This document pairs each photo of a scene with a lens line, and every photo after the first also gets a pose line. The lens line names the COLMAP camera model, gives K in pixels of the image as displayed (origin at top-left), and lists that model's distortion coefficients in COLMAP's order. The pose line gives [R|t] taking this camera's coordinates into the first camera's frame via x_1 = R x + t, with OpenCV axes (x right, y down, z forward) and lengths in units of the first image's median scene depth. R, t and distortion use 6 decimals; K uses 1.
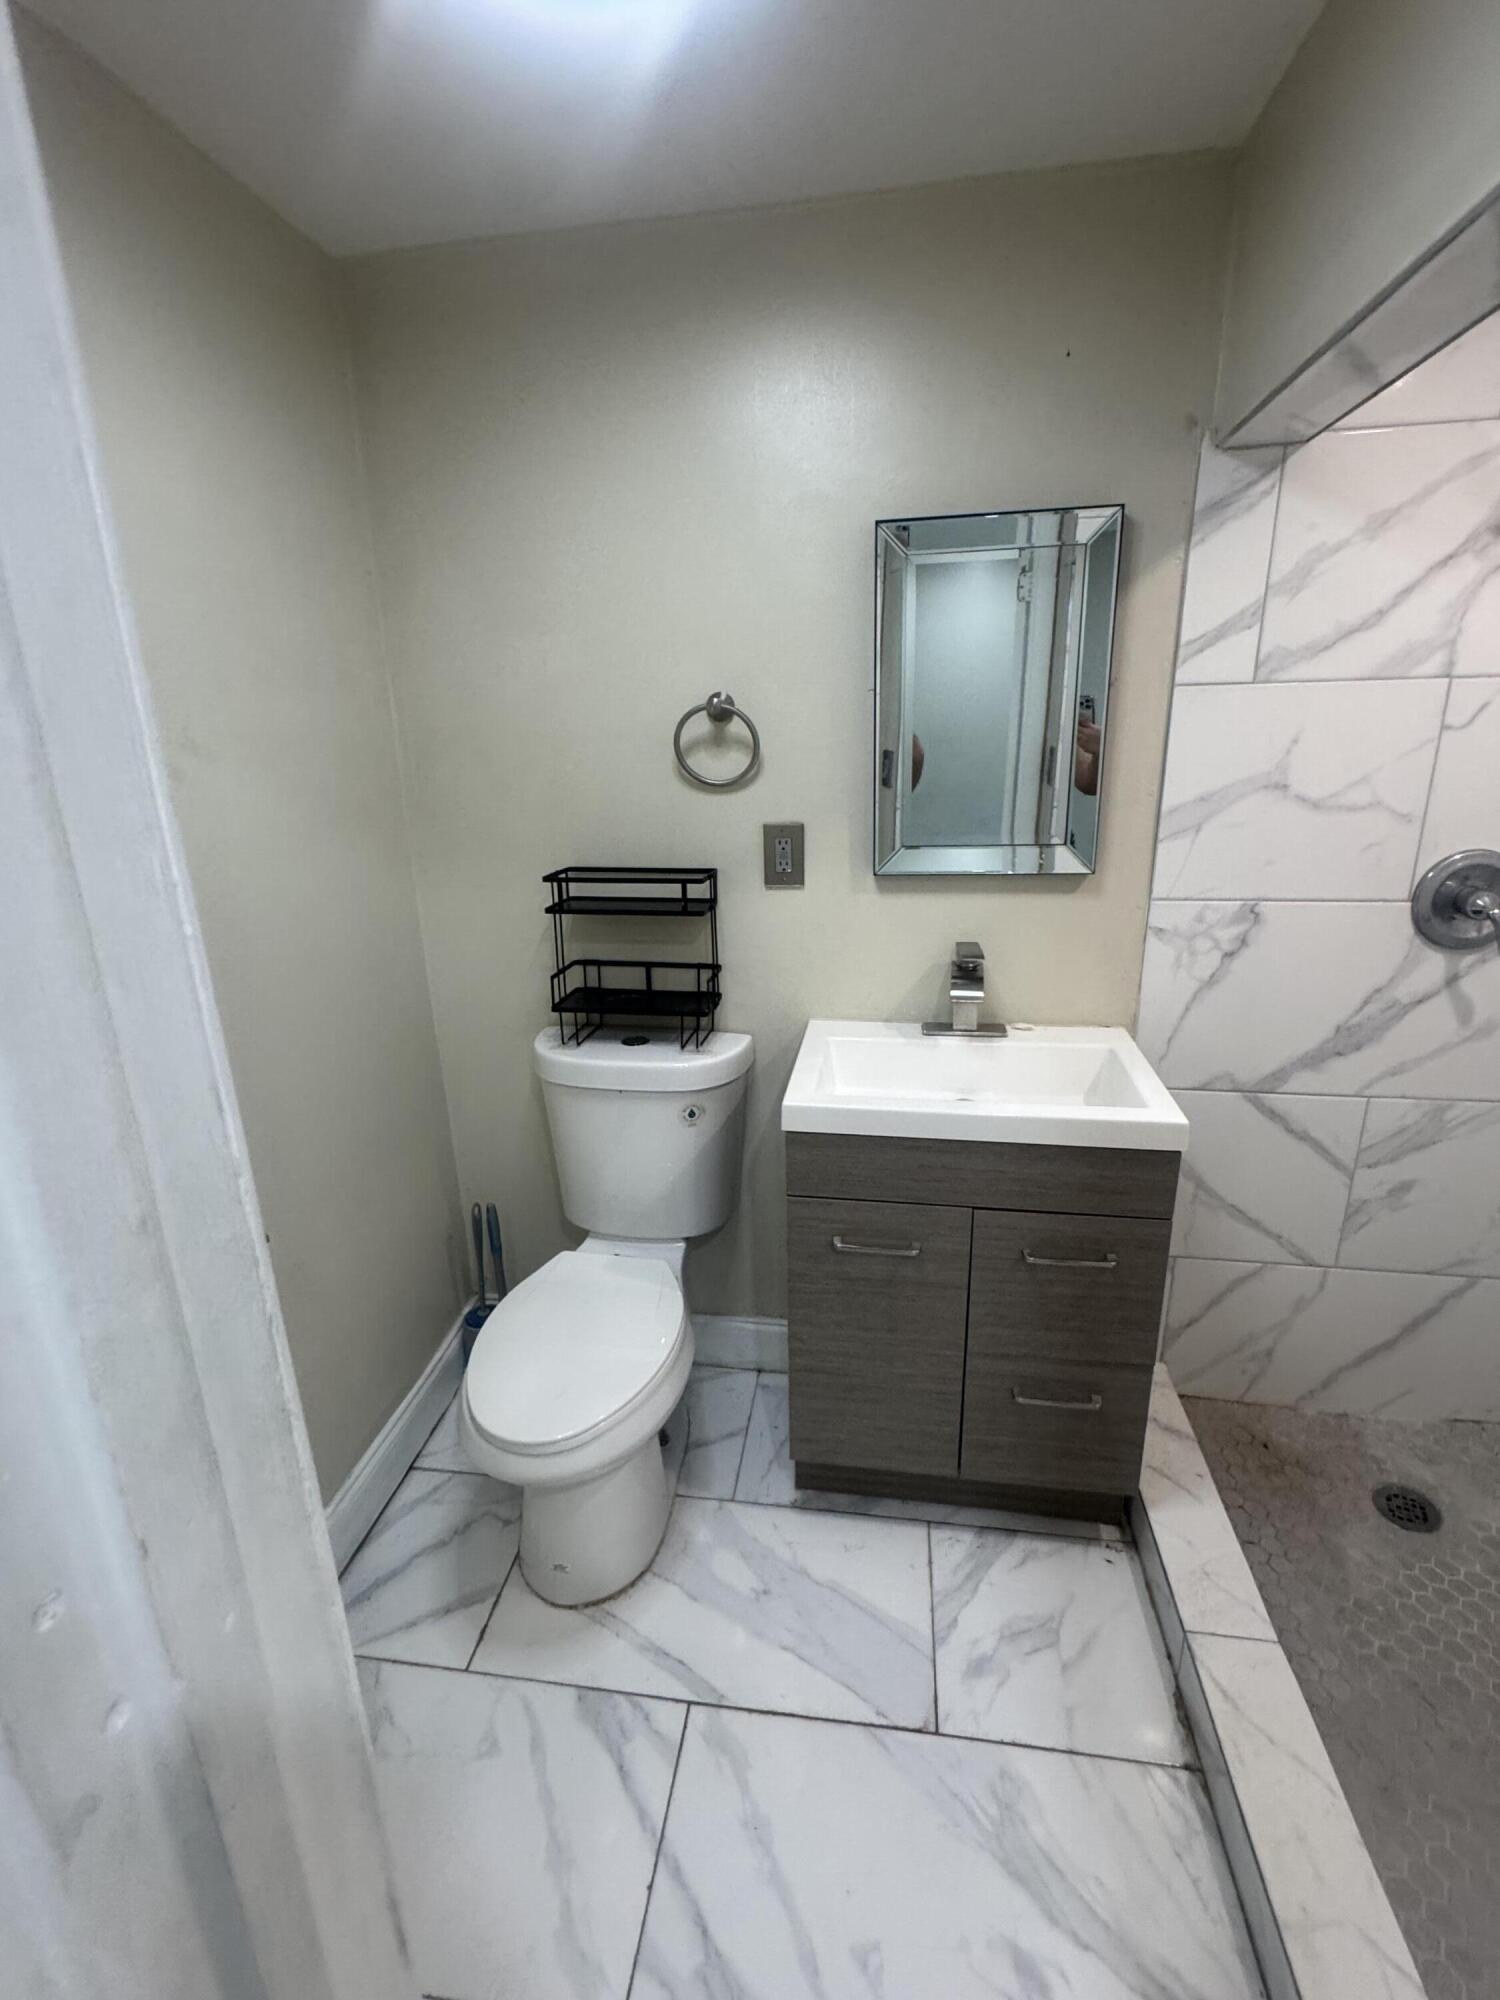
lens RADIAL K [[892.4, 0, 752.4], [0, 892.4, 999.5], [0, 0, 1]] dist [-0.004622, 0.001055]
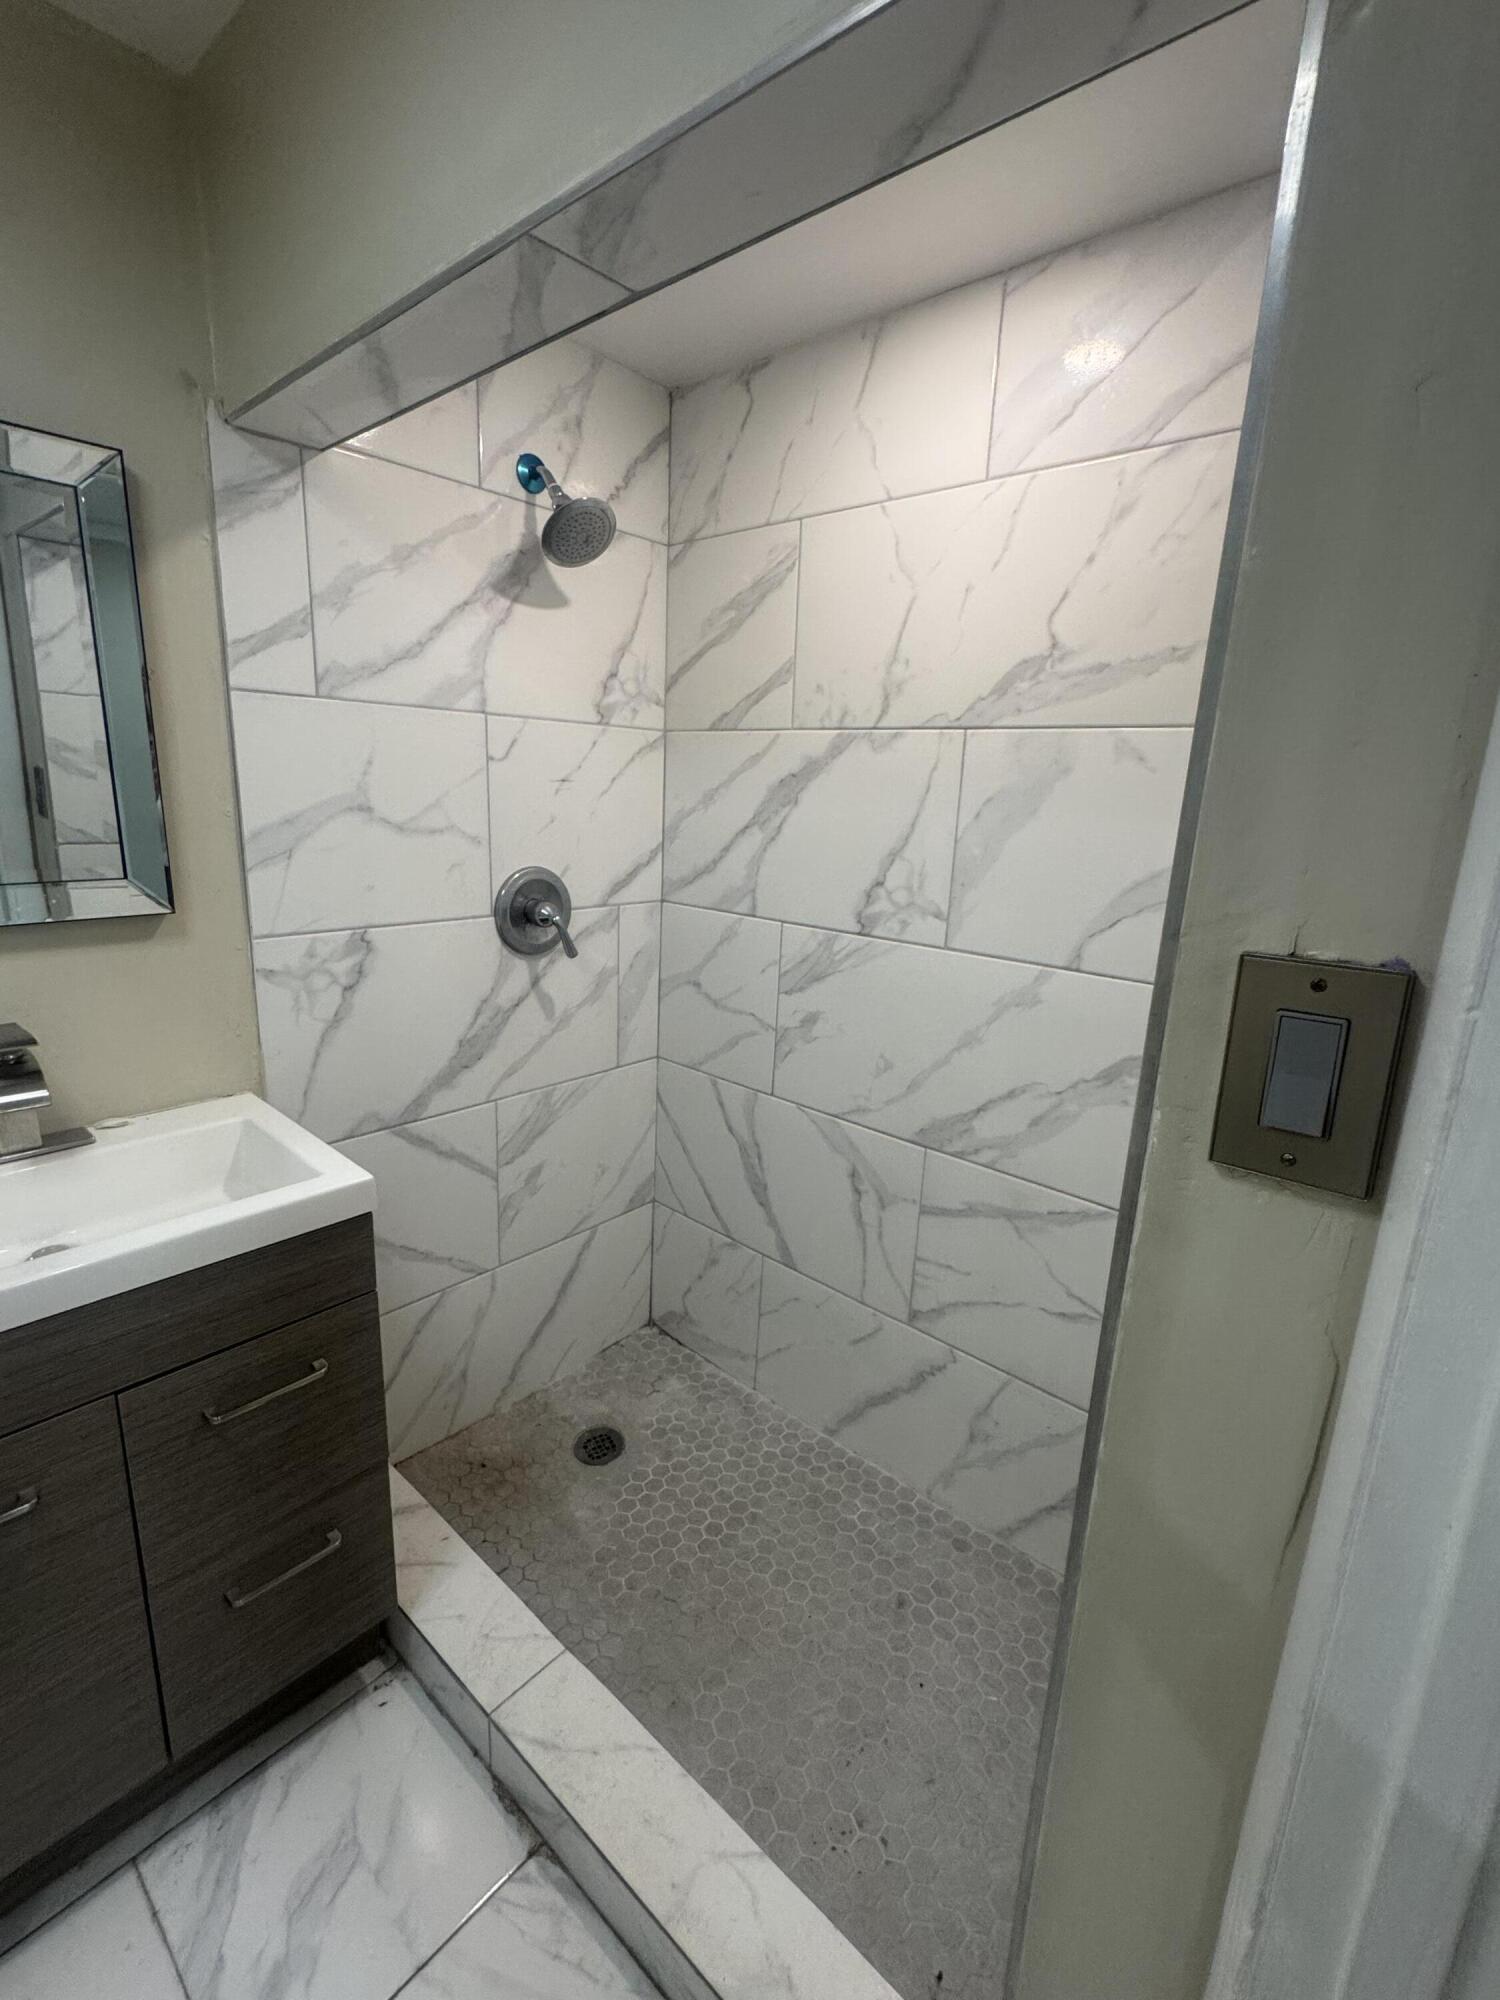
lens RADIAL K [[892.4, 0, 752.4], [0, 892.4, 999.0], [0, 0, 1]] dist [-0.004622, 0.001055]
pose [[0.534012, -0.153006, 0.831517, -0.016229], [0.196603, 0.979002, 0.053884, -0.007158], [-0.822301, 0.134704, 0.552880, 0.147745]]
